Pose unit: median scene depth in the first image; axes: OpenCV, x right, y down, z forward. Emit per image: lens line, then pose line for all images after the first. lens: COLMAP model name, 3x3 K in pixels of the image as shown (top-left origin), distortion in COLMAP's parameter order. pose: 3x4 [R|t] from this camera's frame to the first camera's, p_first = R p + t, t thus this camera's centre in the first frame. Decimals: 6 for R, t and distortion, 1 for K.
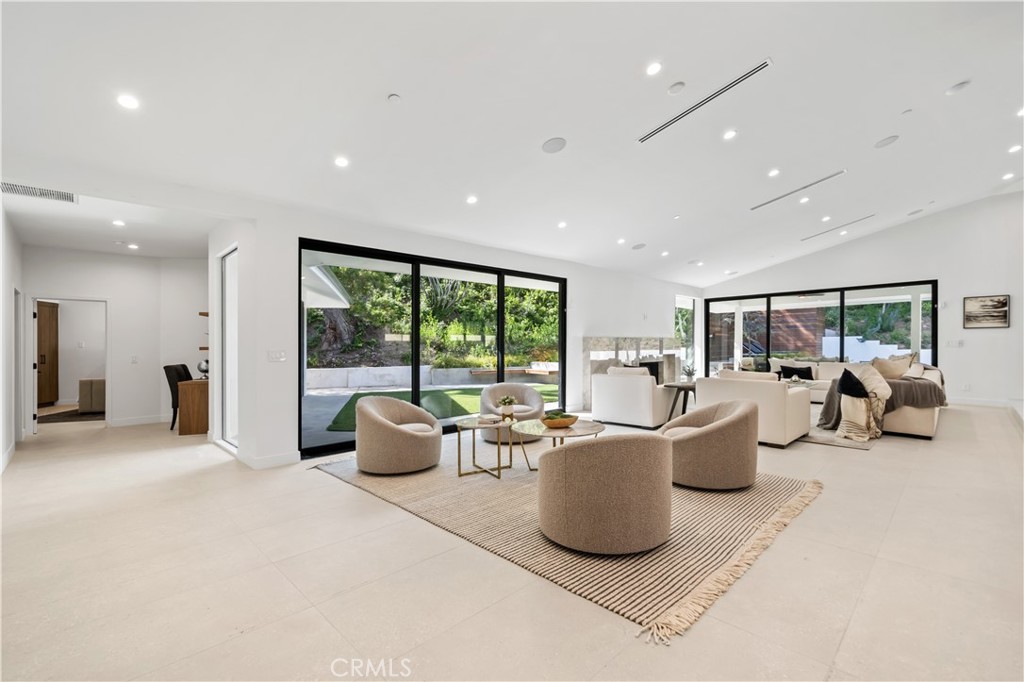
lens RADIAL K [[435.4, 0, 519.8], [0, 435.4, 348.9], [0, 0, 1]] dist [0.003448, -0.001001]
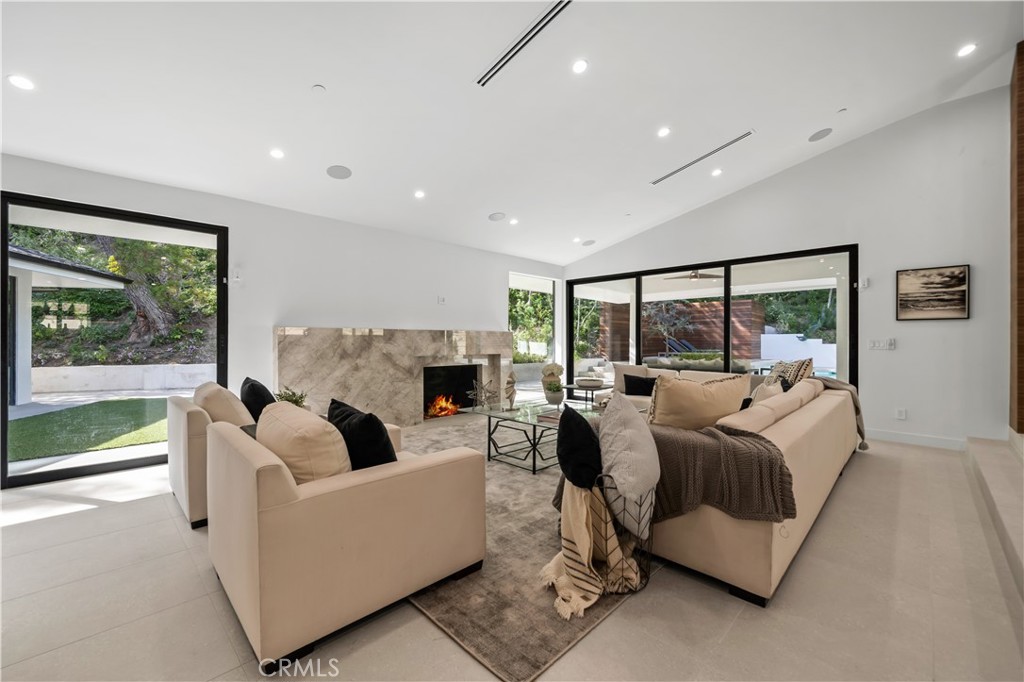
lens RADIAL K [[413.1, 0, 508.8], [0, 413.1, 338.3], [0, 0, 1]] dist [-0.003357, 0.000401]
pose [[0.999926, 0.011895, 0.002638, 0.455823], [-0.011864, 0.999863, -0.011574, -0.007753], [-0.002776, 0.011542, 0.999930, 0.408282]]
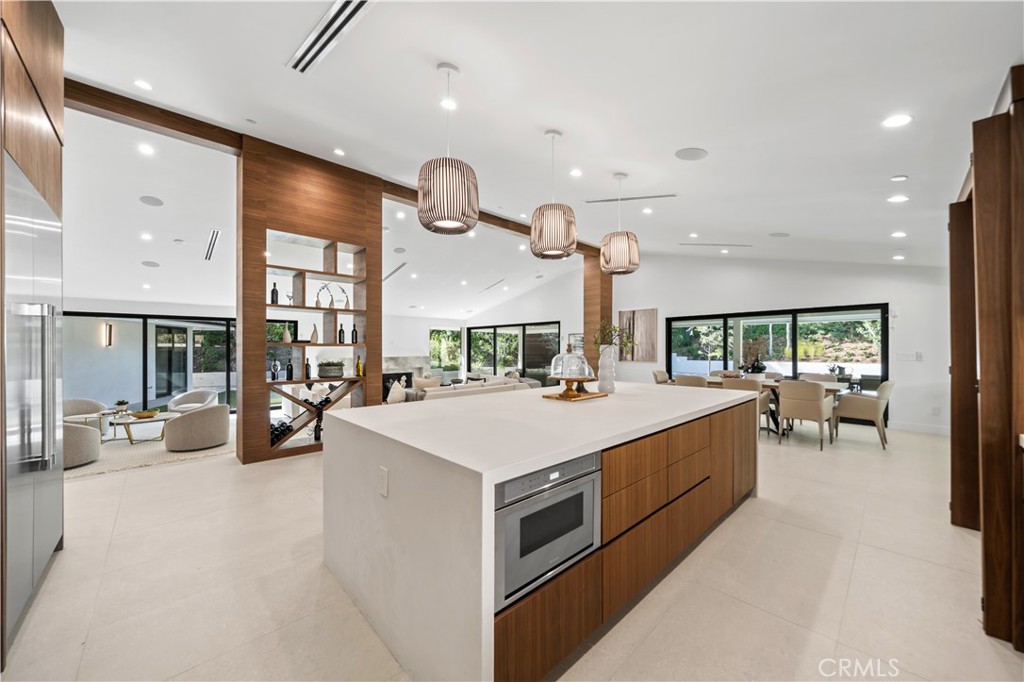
lens RADIAL K [[385.1, 0, 508.0], [0, 385.1, 344.1], [0, 0, 1]] dist [0.001802, -0.000072]
pose [[0.999897, 0.010173, -0.010089, 0.810655], [-0.010298, 0.999869, -0.012455, -0.063690], [0.009961, 0.012557, 0.999872, -0.322660]]
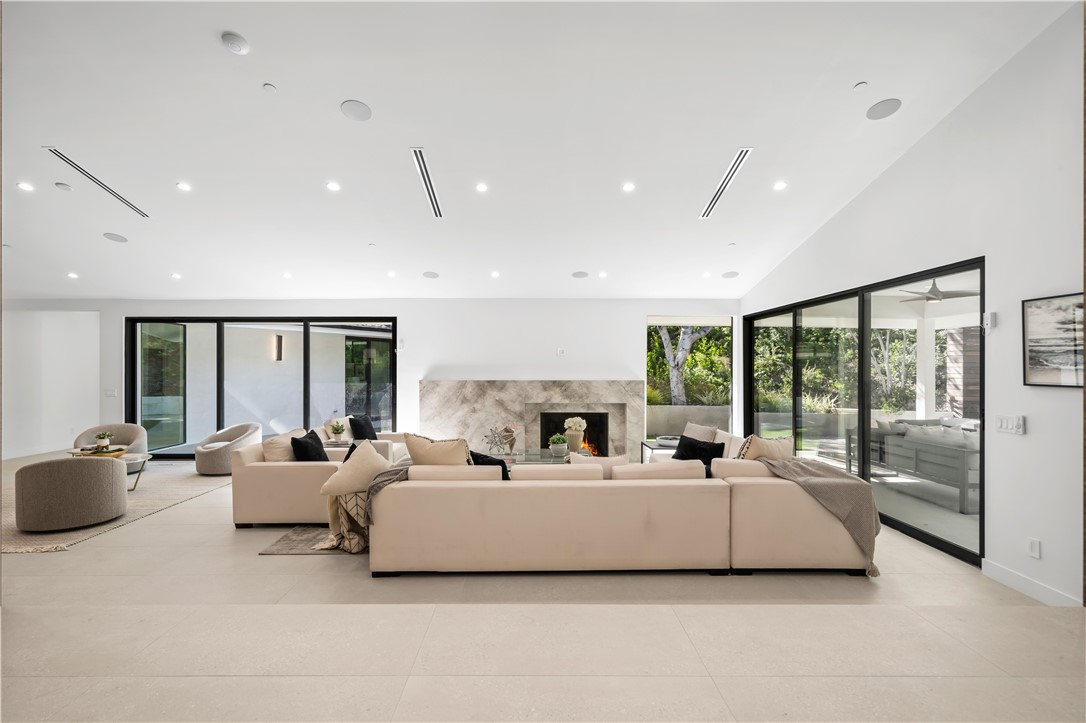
lens RADIAL K [[506.5, 0, 540.1], [0, 506.5, 360.3], [0, 0, 1]] dist [-0.001995, -0.000074]
pose [[0.714692, 0.002383, -0.699436, 1.009526], [-0.013372, 0.999858, -0.010257, -0.057120], [0.699312, 0.016684, 0.714622, 0.410506]]
